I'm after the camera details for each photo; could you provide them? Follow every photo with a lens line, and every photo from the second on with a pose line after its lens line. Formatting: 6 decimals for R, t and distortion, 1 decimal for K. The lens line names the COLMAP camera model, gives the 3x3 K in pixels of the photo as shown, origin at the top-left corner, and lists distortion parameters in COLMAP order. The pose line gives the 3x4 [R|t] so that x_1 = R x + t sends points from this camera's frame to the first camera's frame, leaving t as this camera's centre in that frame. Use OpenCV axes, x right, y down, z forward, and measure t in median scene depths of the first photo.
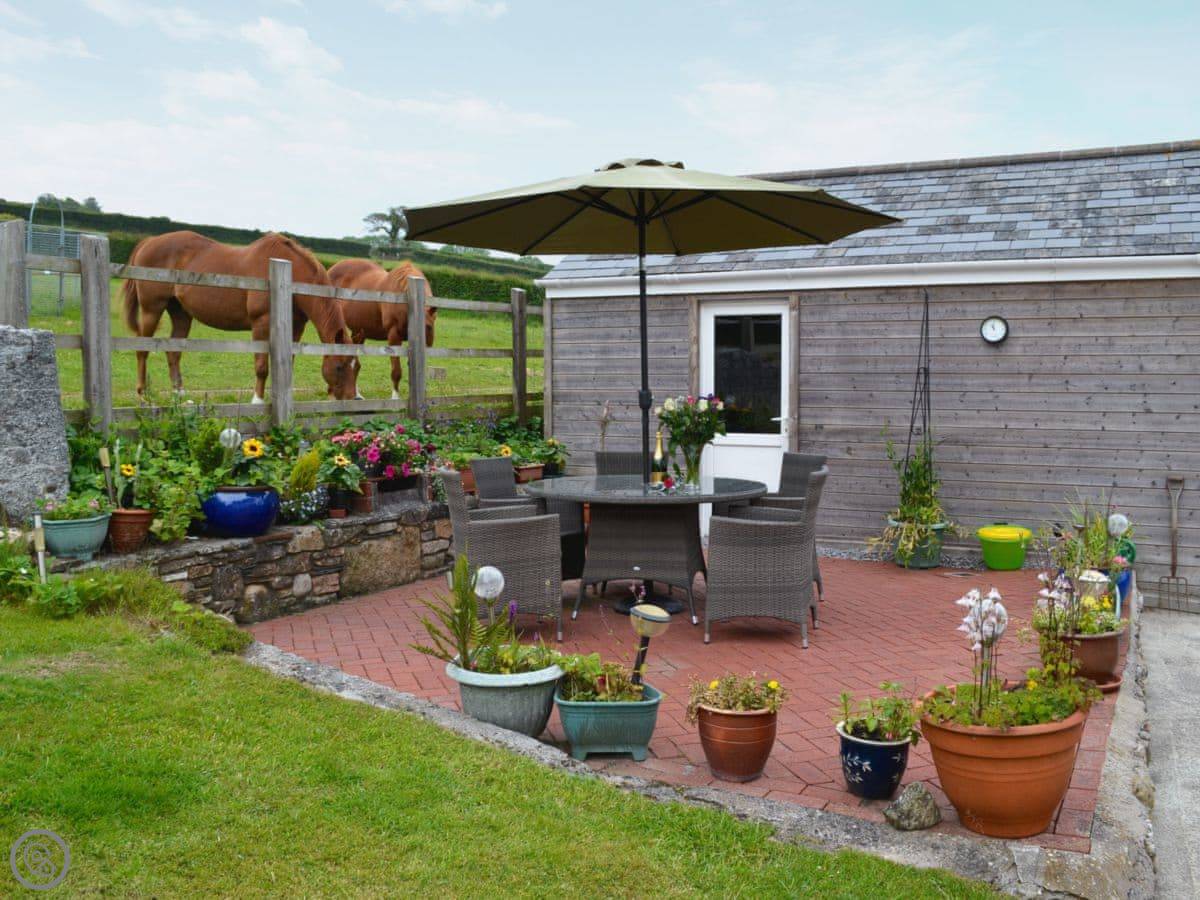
lens RADIAL K [[1148.6, 0, 600.0], [0, 1148.6, 450.0], [0, 0, 1]] dist [-0.082866, -0.001640]
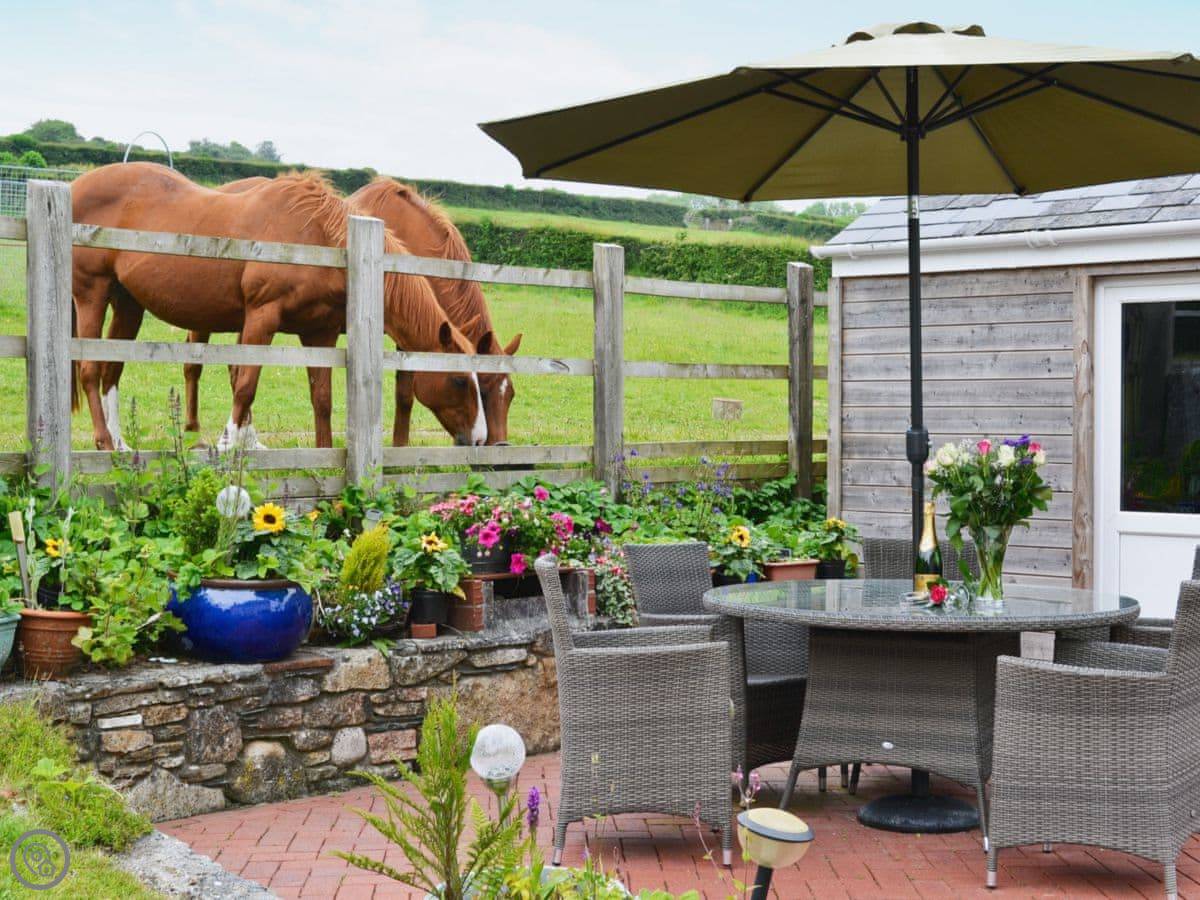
lens RADIAL K [[1874.8, 0, 600.0], [0, 1874.8, 450.0], [0, 0, 1]] dist [-0.033205, -0.033308]
pose [[0.962605, 0.008818, -0.270766, 0.135284], [-0.022307, 0.998656, -0.046780, 0.004631], [0.269989, 0.051071, 0.961508, 0.069694]]
